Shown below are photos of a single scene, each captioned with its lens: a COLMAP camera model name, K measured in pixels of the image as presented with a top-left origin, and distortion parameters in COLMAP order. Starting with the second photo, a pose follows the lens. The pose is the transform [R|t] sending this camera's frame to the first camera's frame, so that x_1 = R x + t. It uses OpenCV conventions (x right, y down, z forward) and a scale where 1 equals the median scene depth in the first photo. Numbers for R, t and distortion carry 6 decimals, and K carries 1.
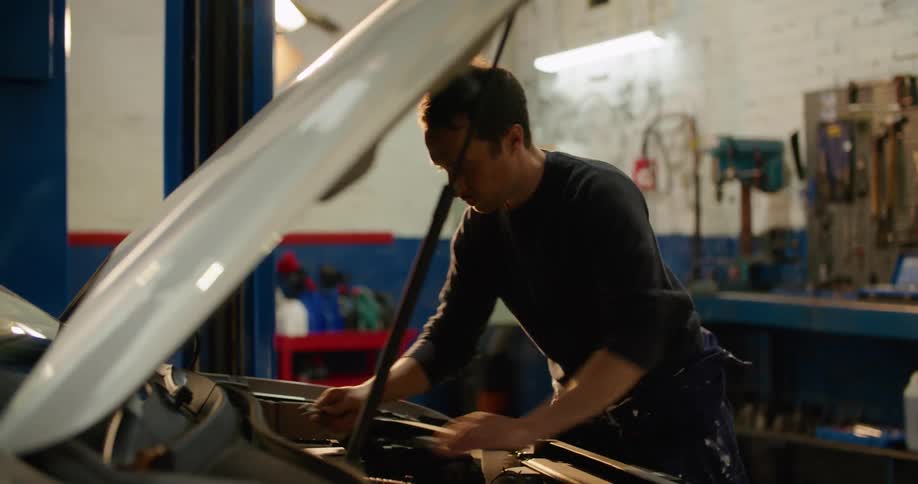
lens RADIAL K [[1373.9, 0, 465.4], [0, 1373.9, 240.2], [0, 0, 1]] dist [-0.100465, 0.000000]
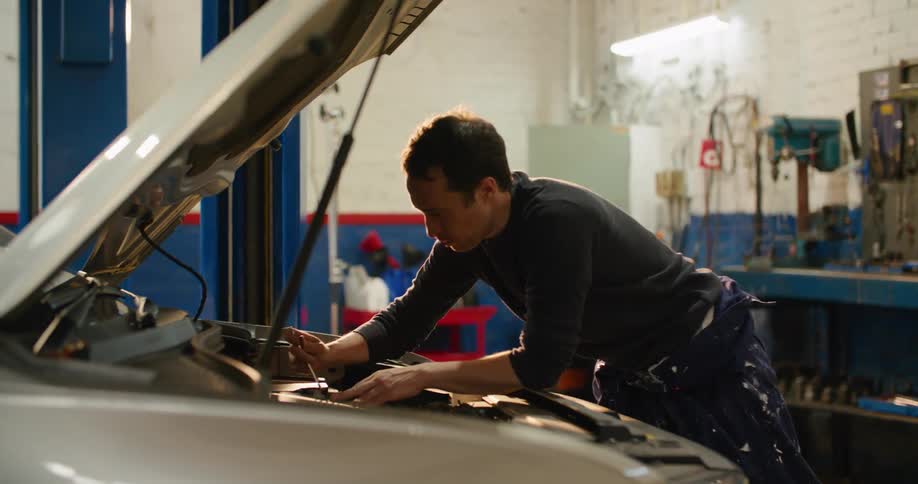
lens RADIAL K [[1373.9, 0, 457.1], [0, 1373.9, 246.8], [0, 0, 1]] dist [-0.100465, 0.000000]
pose [[0.994275, 0.002098, -0.106831, 0.057707], [-0.001081, 0.999954, 0.009575, 0.012354], [0.106846, -0.009404, 0.994231, -0.041646]]
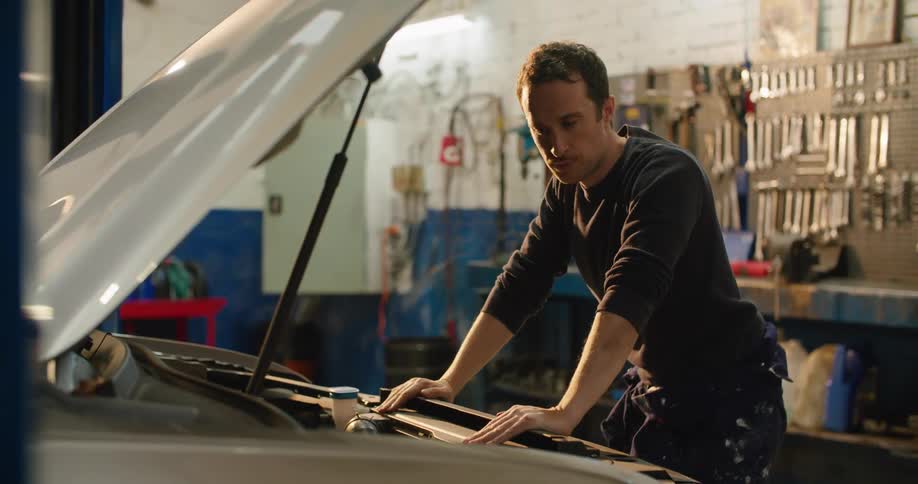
lens RADIAL K [[1373.9, 0, 452.7], [0, 1373.9, 236.1], [0, 0, 1]] dist [-0.100465, 0.000000]
pose [[0.989007, 0.012997, 0.147298, -0.024488], [-0.015112, 0.999798, 0.013248, 0.003188], [-0.147096, -0.015328, 0.989003, -0.040199]]
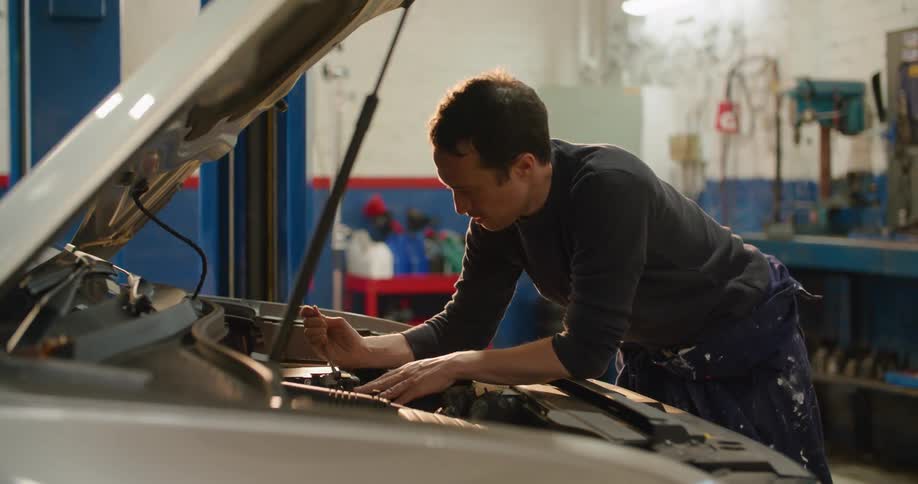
lens RADIAL K [[1373.9, 0, 462.5], [0, 1373.9, 239.5], [0, 0, 1]] dist [-0.100465, 0.000000]
pose [[0.994957, 0.007581, -0.100011, 0.044446], [-0.004344, 0.999461, 0.032546, 0.009489], [0.100204, -0.031948, 0.994454, -0.001786]]
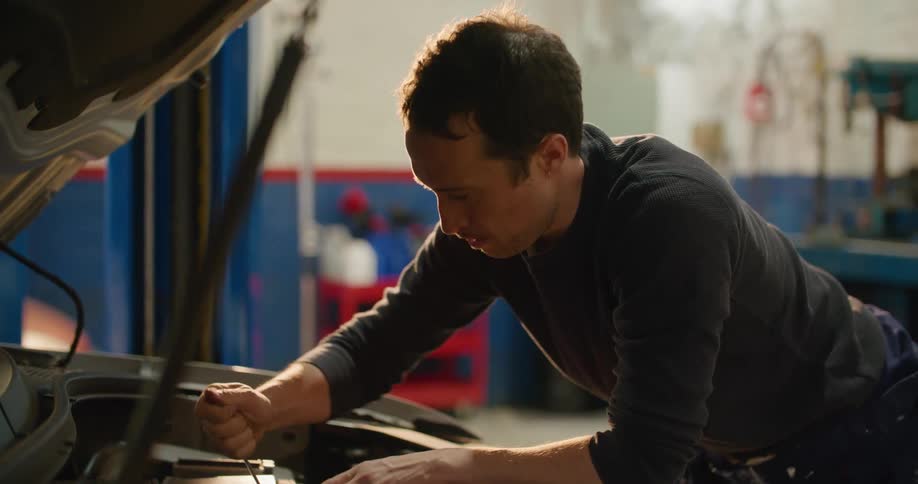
lens RADIAL K [[1373.9, 0, 453.1], [0, 1373.9, 247.2], [0, 0, 1]] dist [-0.100465, 0.000000]
pose [[0.995066, 0.010972, -0.098611, 0.027992], [-0.006333, 0.998864, 0.047236, 0.003513], [0.099017, -0.046378, 0.994004, 0.145698]]
